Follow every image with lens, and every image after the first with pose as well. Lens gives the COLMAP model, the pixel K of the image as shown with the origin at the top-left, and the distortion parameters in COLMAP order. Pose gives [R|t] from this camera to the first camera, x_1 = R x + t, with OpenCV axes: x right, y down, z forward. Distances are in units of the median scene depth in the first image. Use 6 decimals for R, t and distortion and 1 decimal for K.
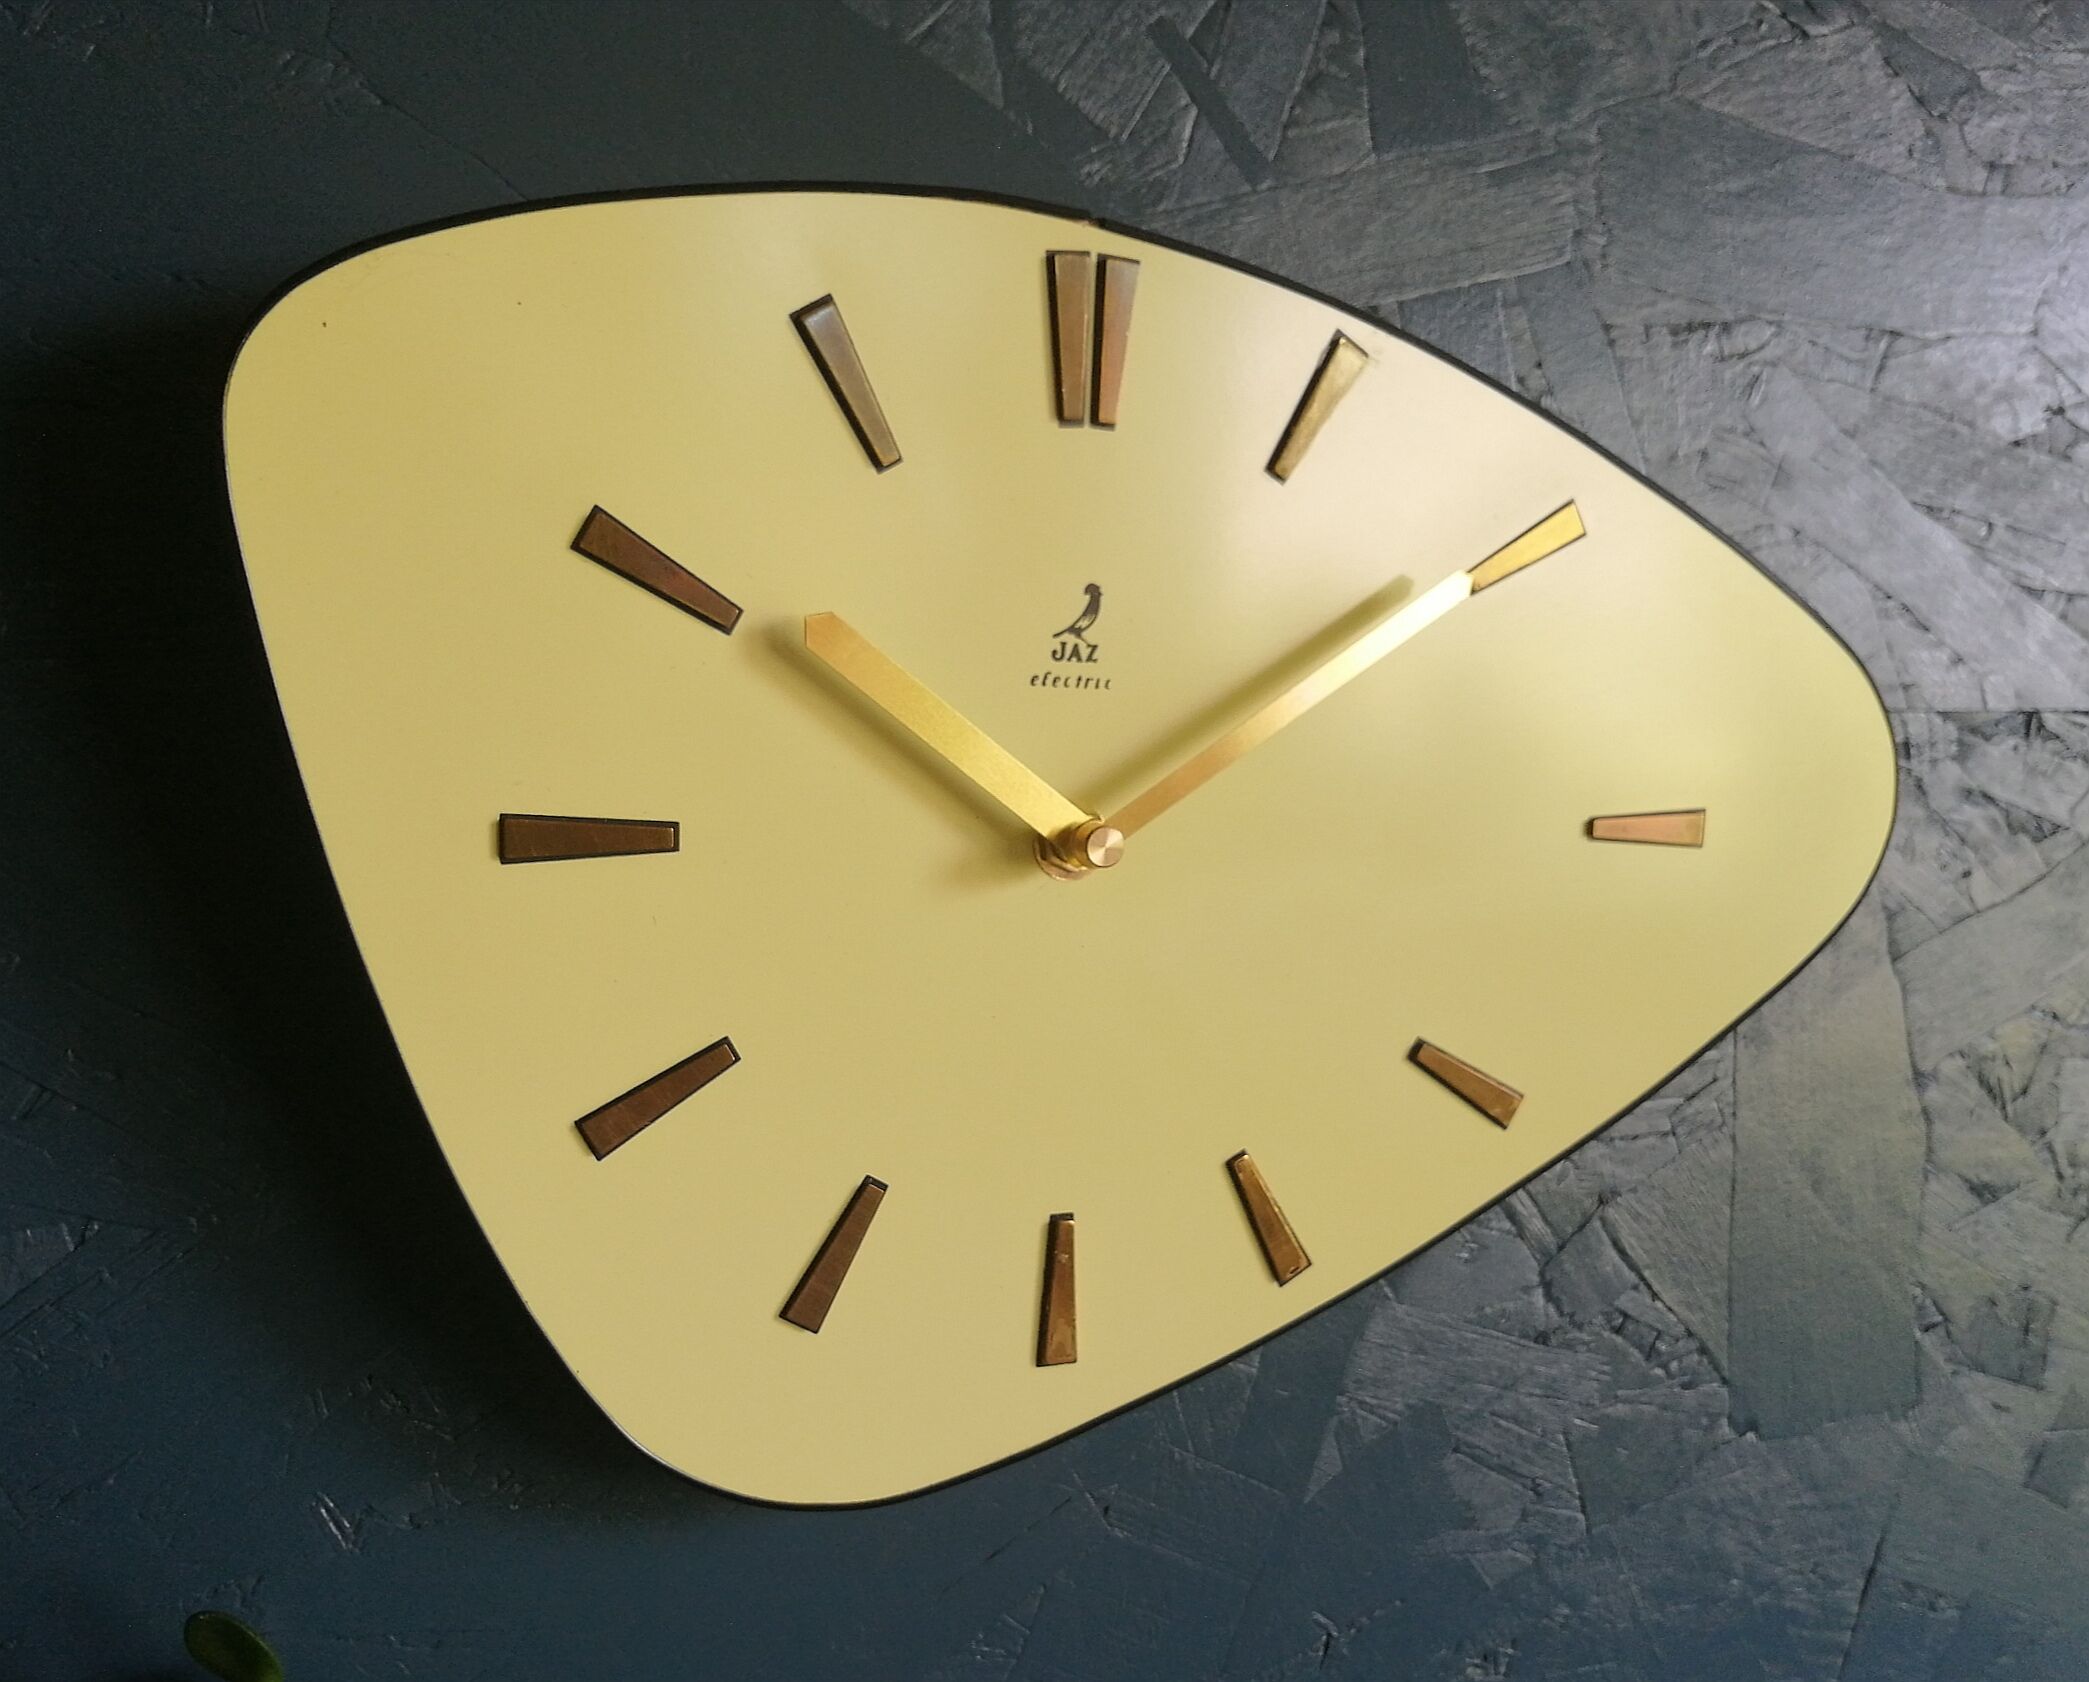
lens RADIAL K [[1942.2, 0, 968.5], [0, 1942.2, 970.3], [0, 0, 1]] dist [0.003862, -0.007992]
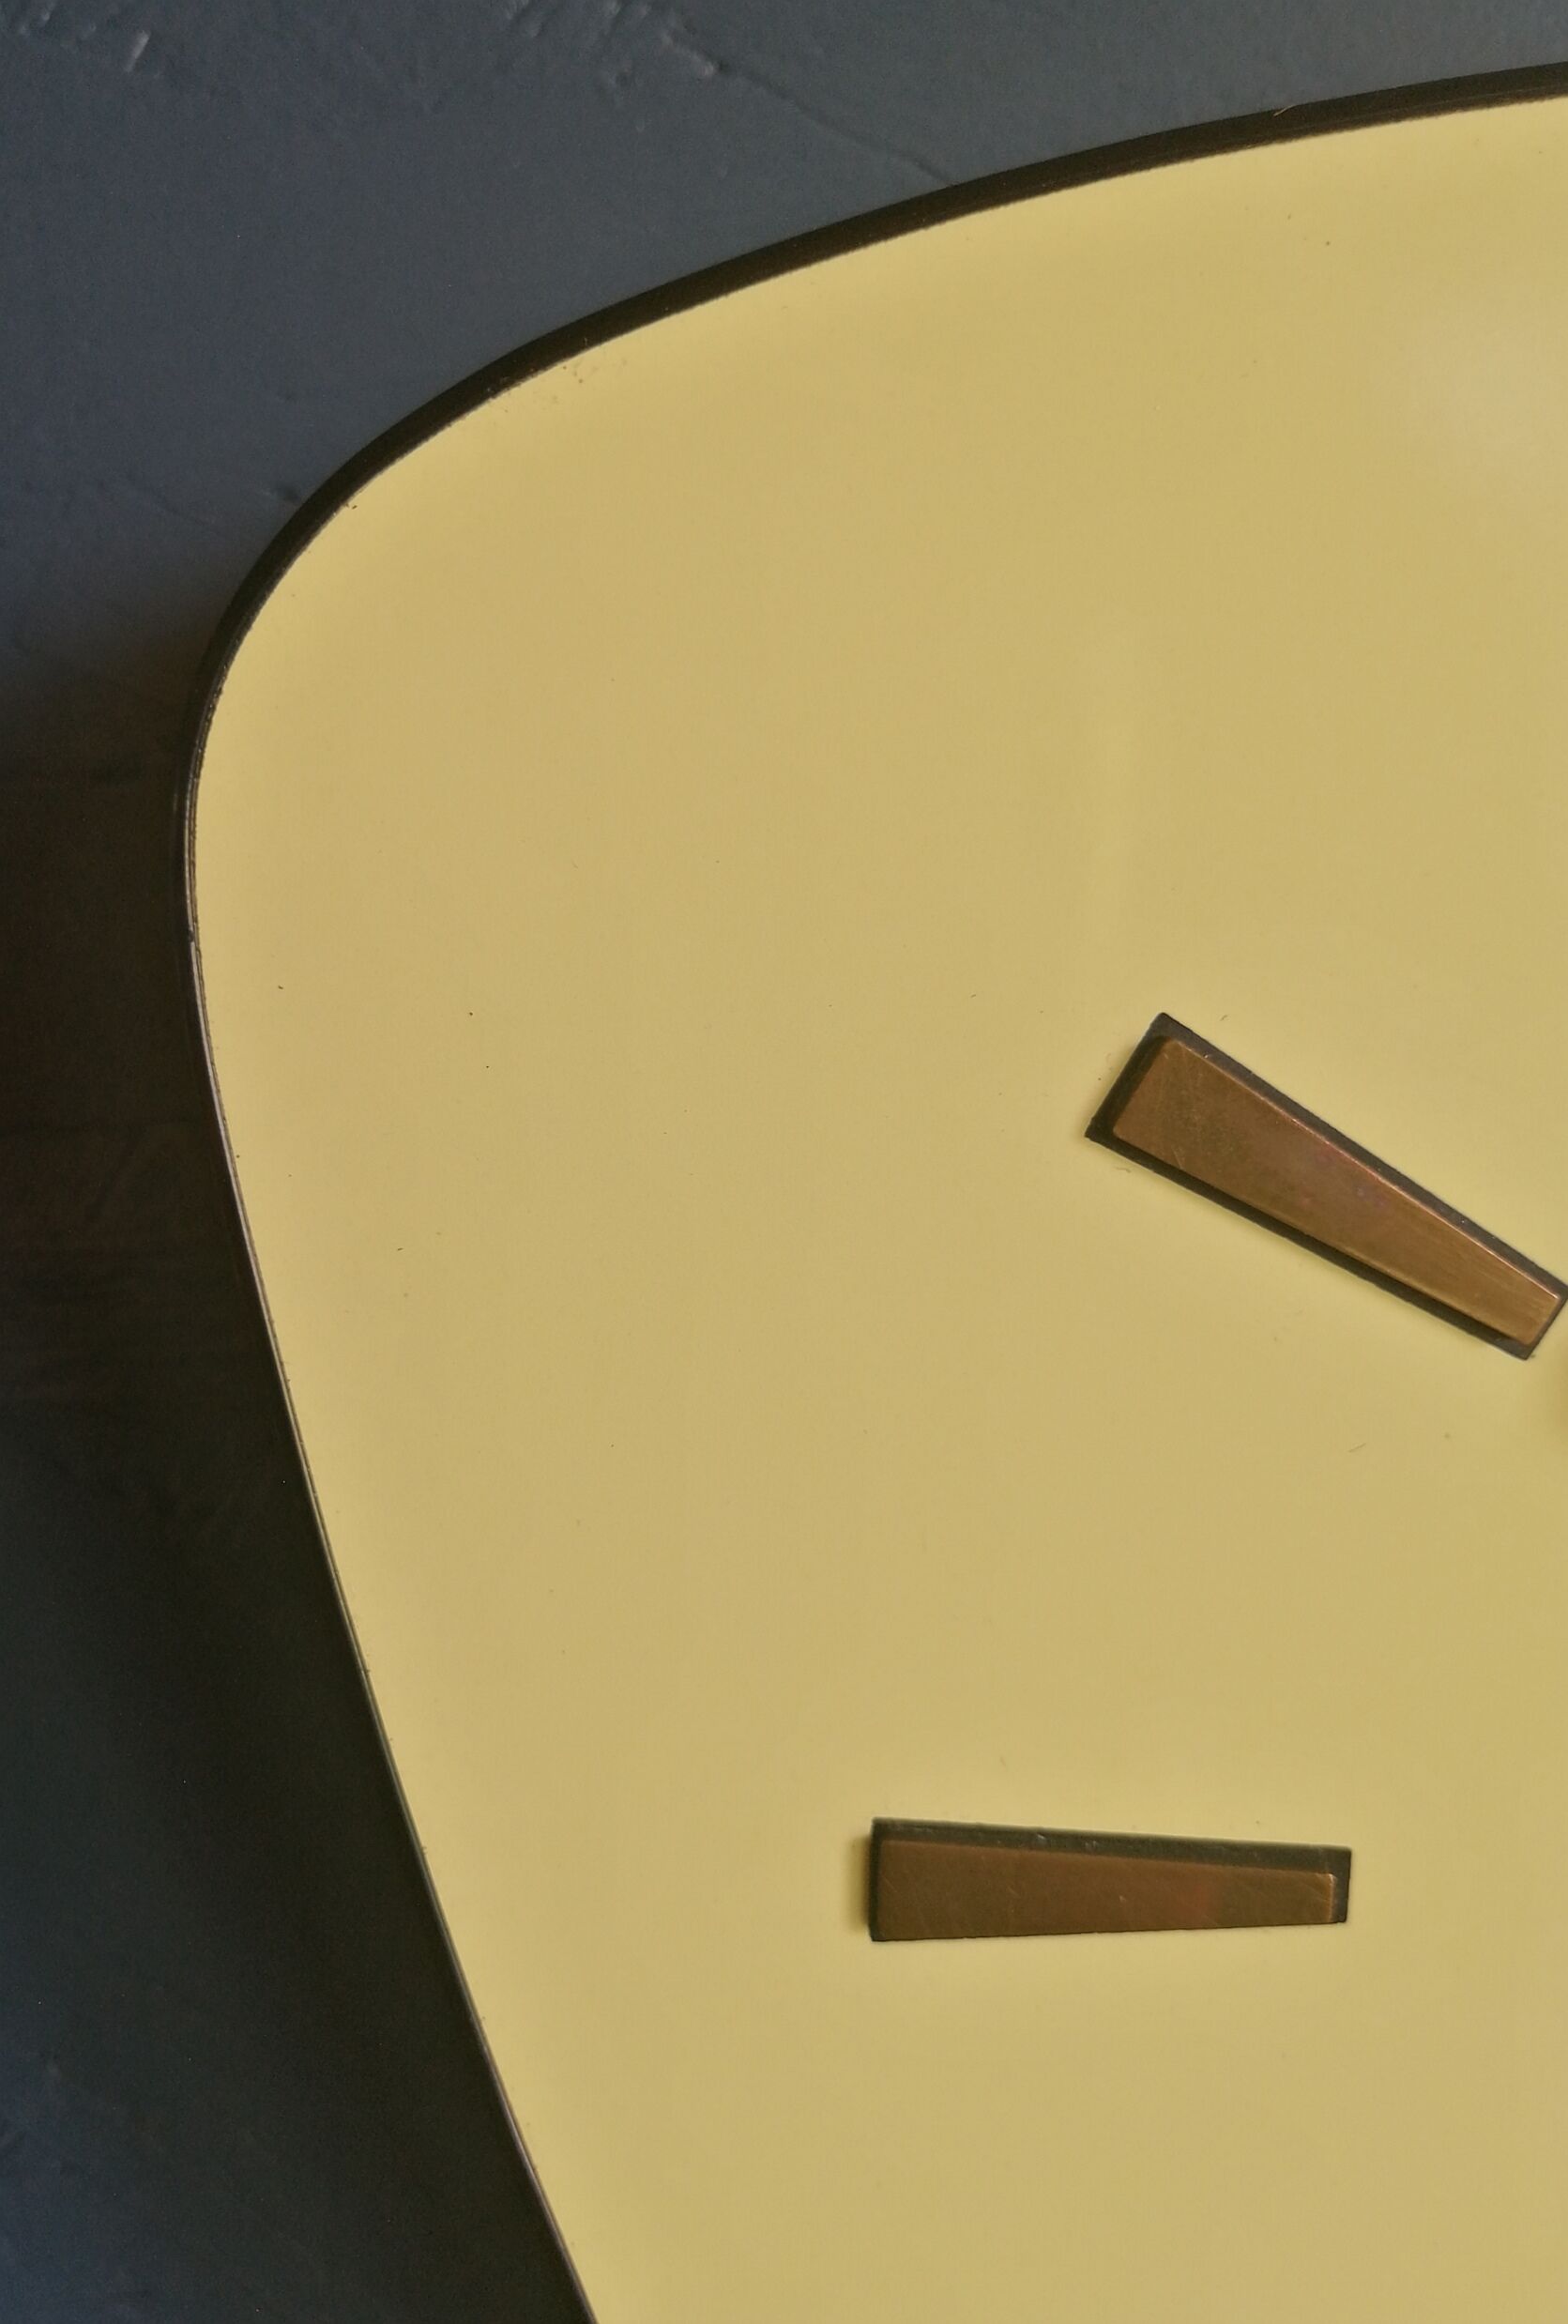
lens RADIAL K [[1950.1, 0, 713.8], [0, 1950.1, 1157.2], [0, 0, 1]] dist [-0.014822, -0.012529]
pose [[0.918995, 0.037606, -0.392473, -0.104870], [-0.043444, 0.999038, -0.006001, -0.172130], [0.391869, 0.022565, 0.919744, 0.530164]]
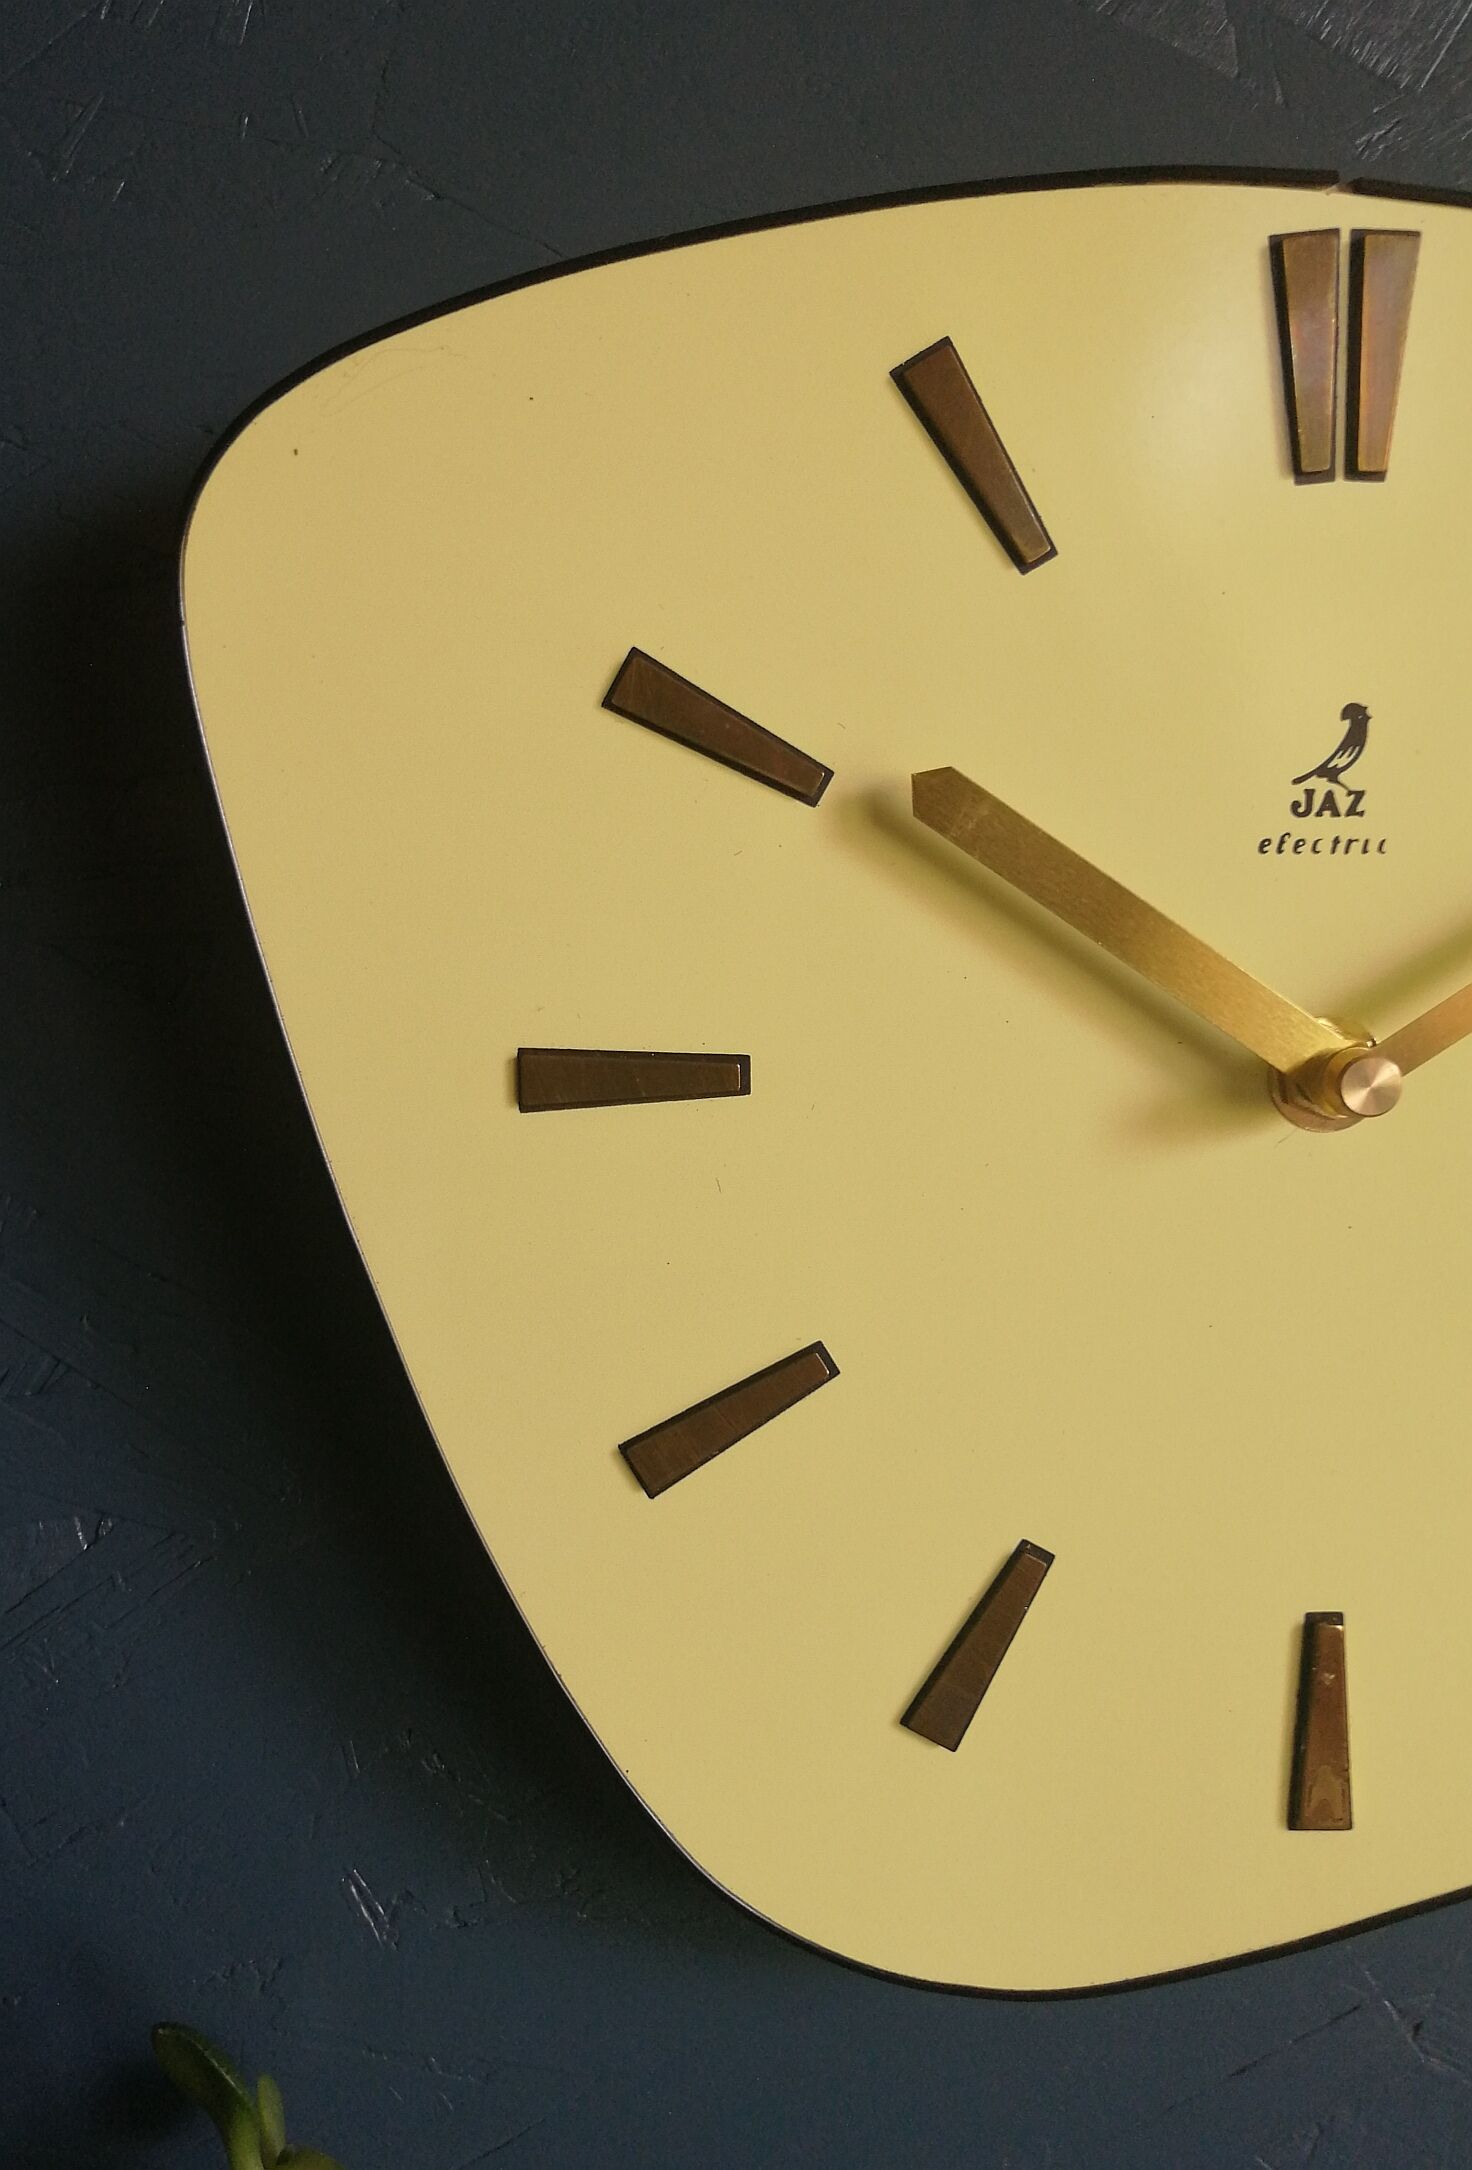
lens RADIAL K [[1938.4, 0, 583.7], [0, 1938.4, 1032.6], [0, 0, 1]] dist [0.003767, -0.010205]
pose [[0.921741, -0.006933, -0.387745, 0.071386], [-0.013907, 0.998606, -0.050917, -0.039780], [0.387557, 0.052324, 0.920359, 0.244053]]
